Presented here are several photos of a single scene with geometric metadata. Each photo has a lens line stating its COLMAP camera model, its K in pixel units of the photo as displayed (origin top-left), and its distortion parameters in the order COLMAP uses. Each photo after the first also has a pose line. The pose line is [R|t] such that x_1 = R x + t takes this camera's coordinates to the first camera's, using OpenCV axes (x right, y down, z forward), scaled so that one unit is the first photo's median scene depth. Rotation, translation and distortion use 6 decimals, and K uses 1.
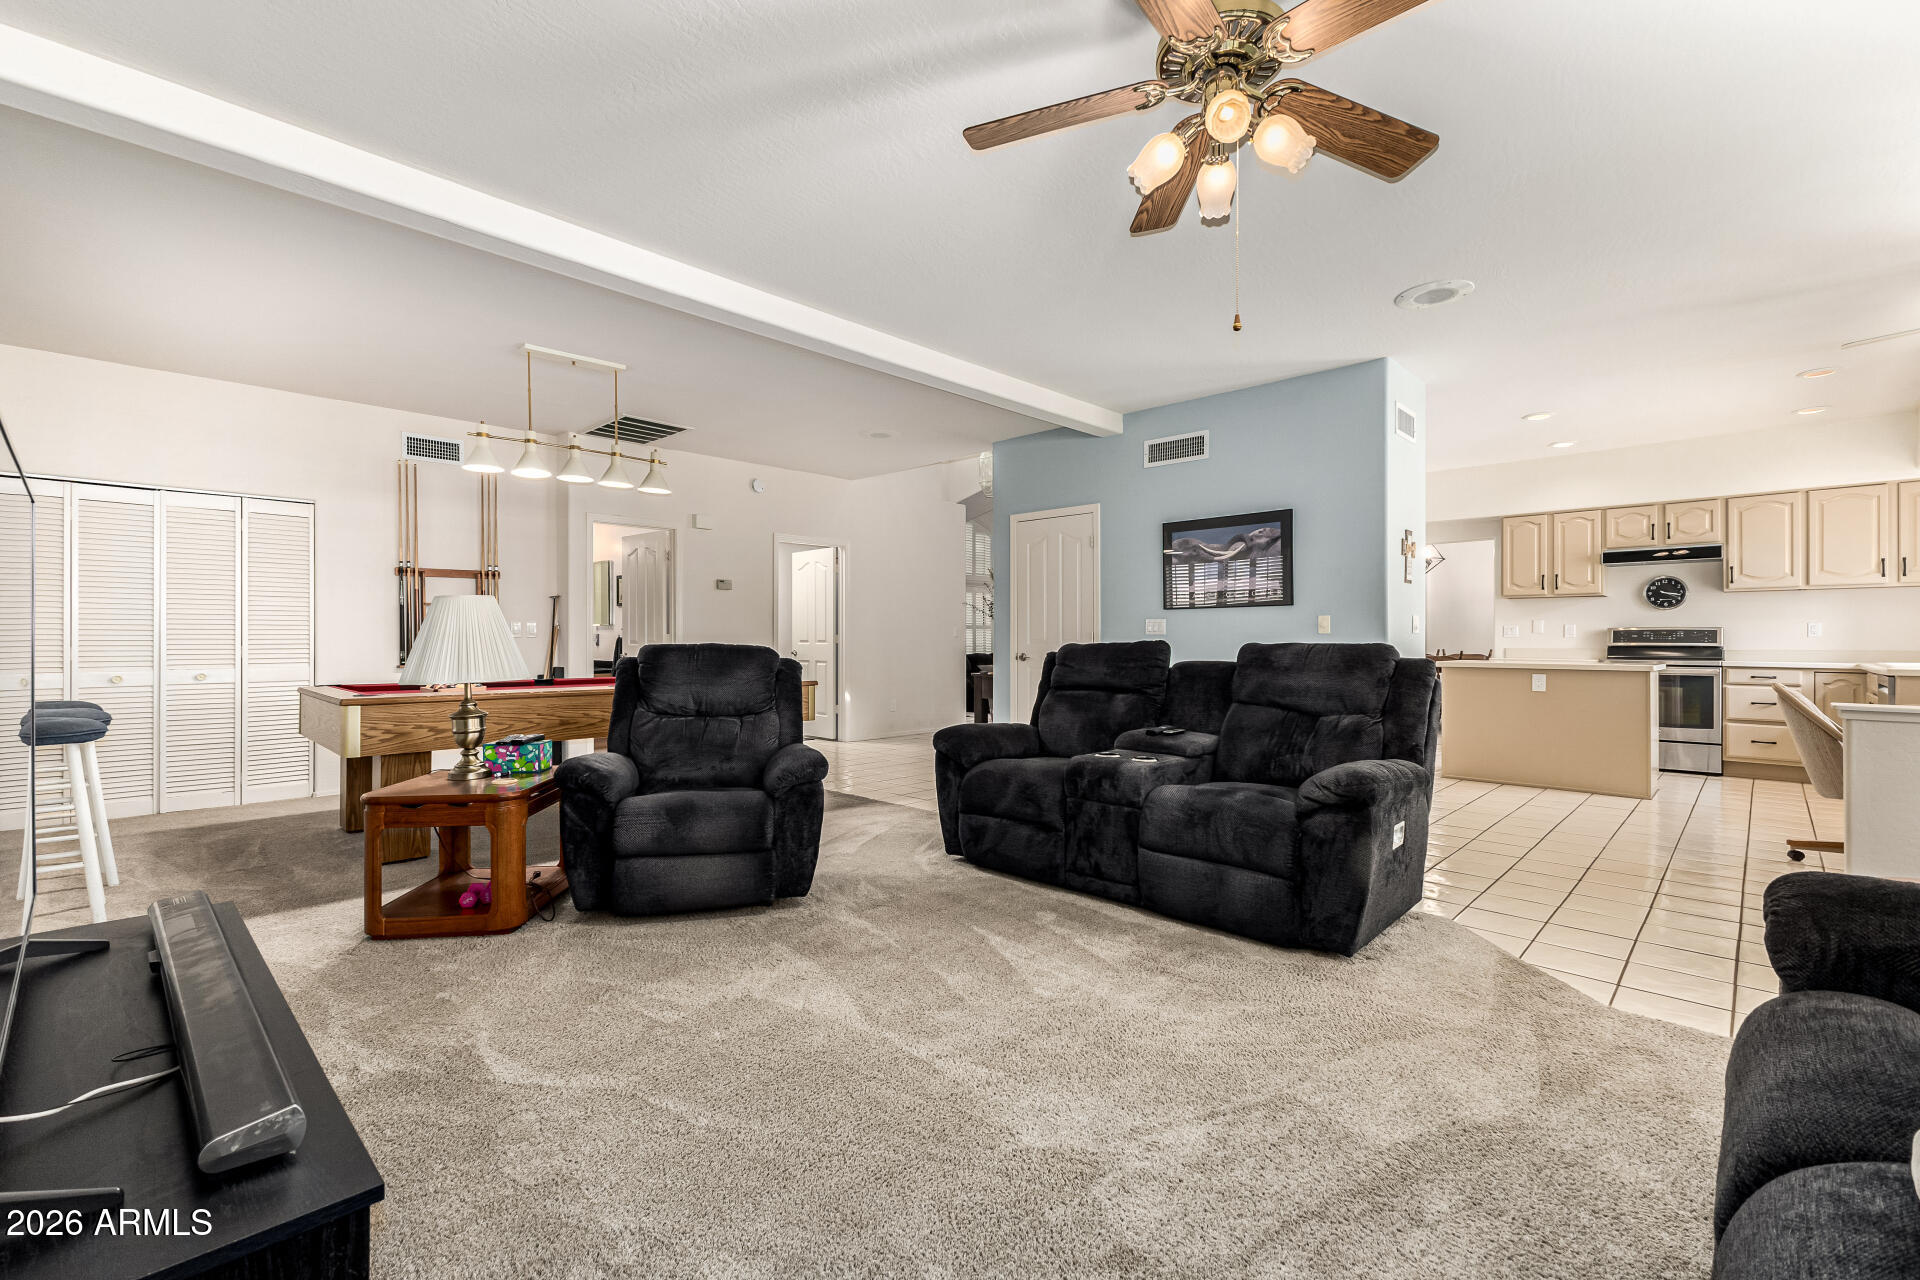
lens RADIAL K [[841.3, 0, 943.0], [0, 841.3, 642.7], [0, 0, 1]] dist [0.012275, -0.002390]
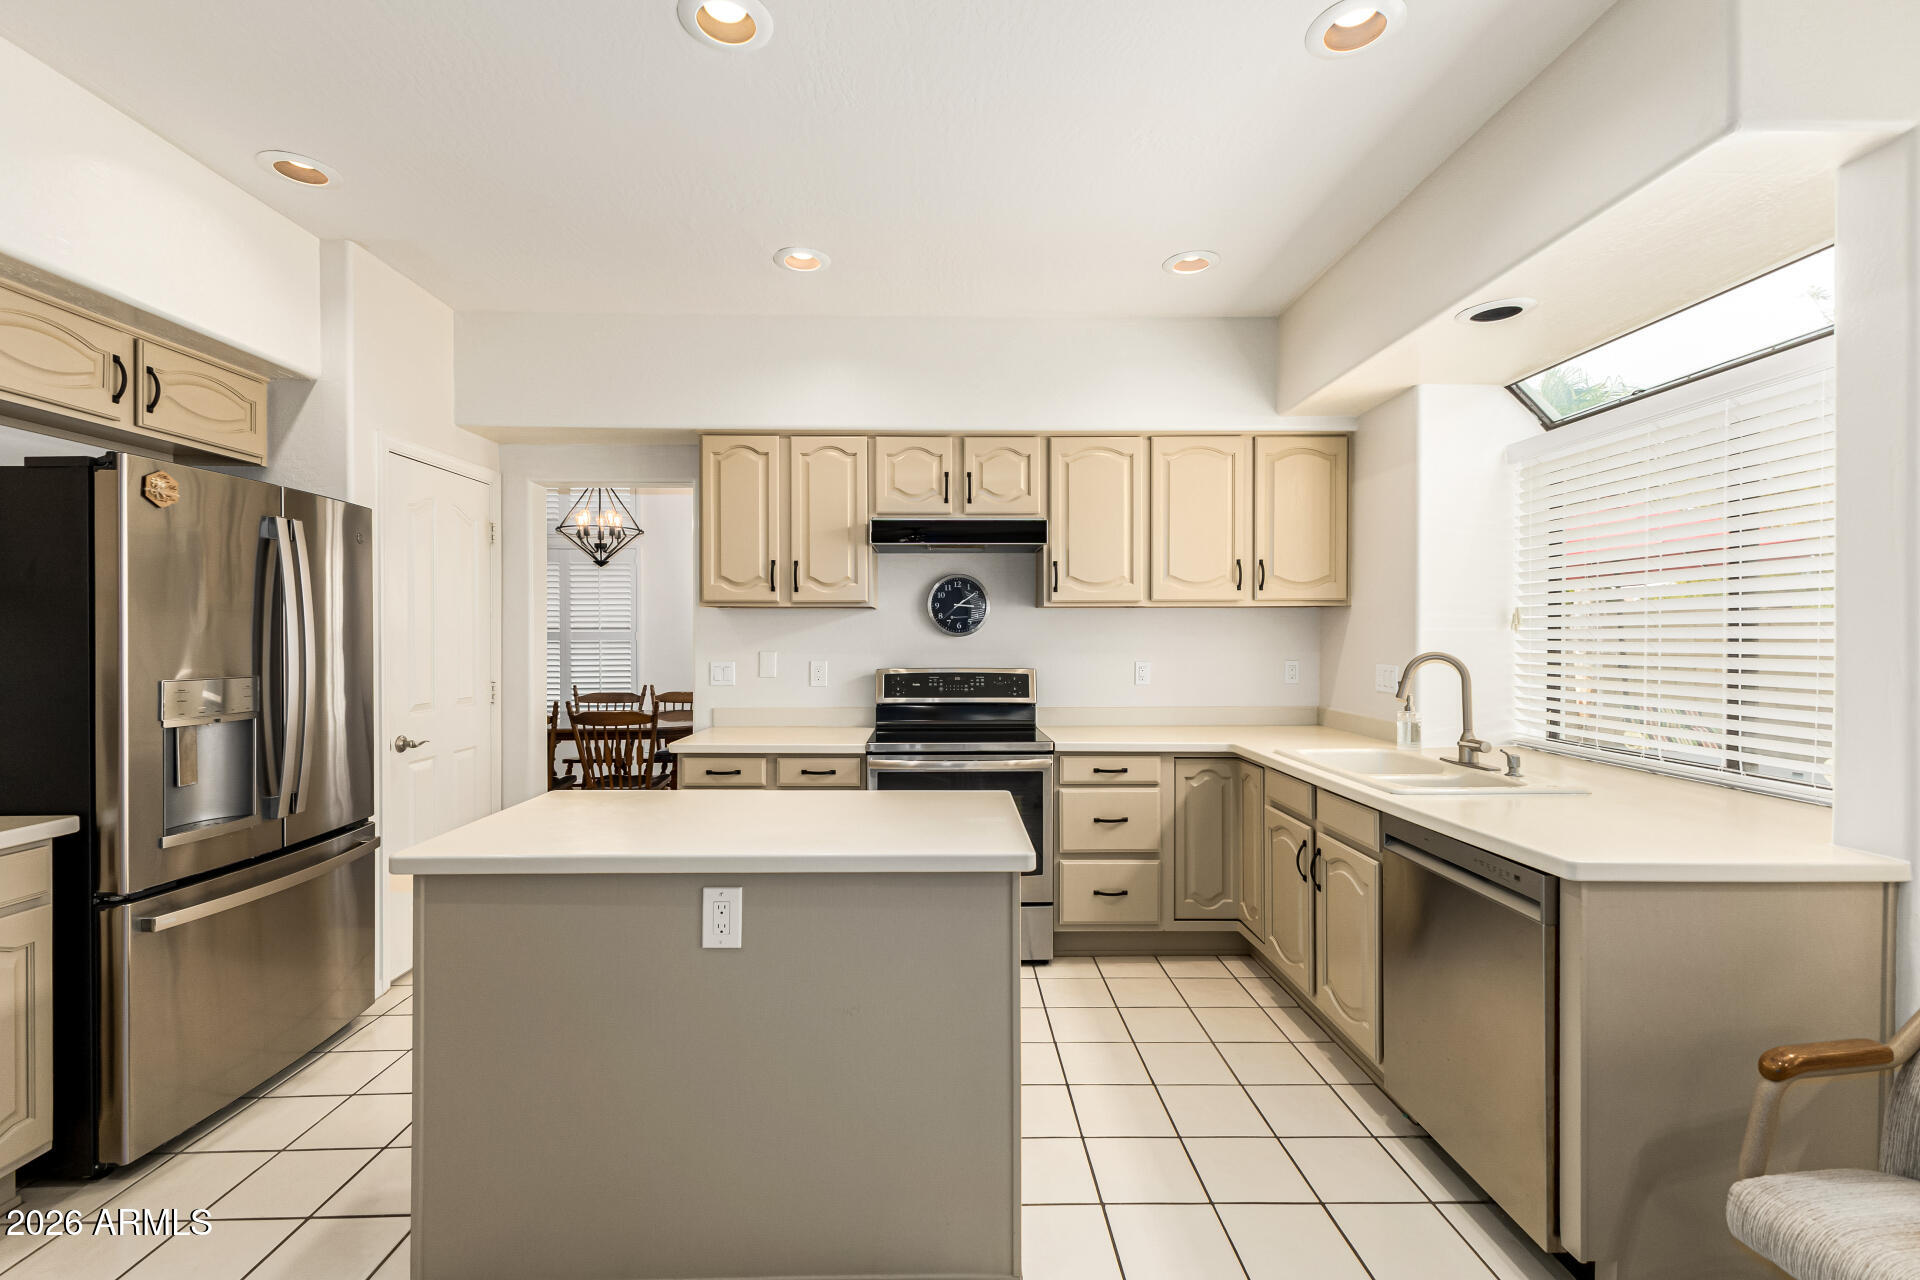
lens RADIAL K [[841.3, 0, 953.3], [0, 841.3, 640.5], [0, 0, 1]] dist [0.012275, -0.002390]
pose [[0.701843, -0.006060, 0.712306, 0.474191], [0.003142, 0.999980, 0.005411, -0.040242], [-0.712325, -0.001560, 0.701848, 0.636709]]
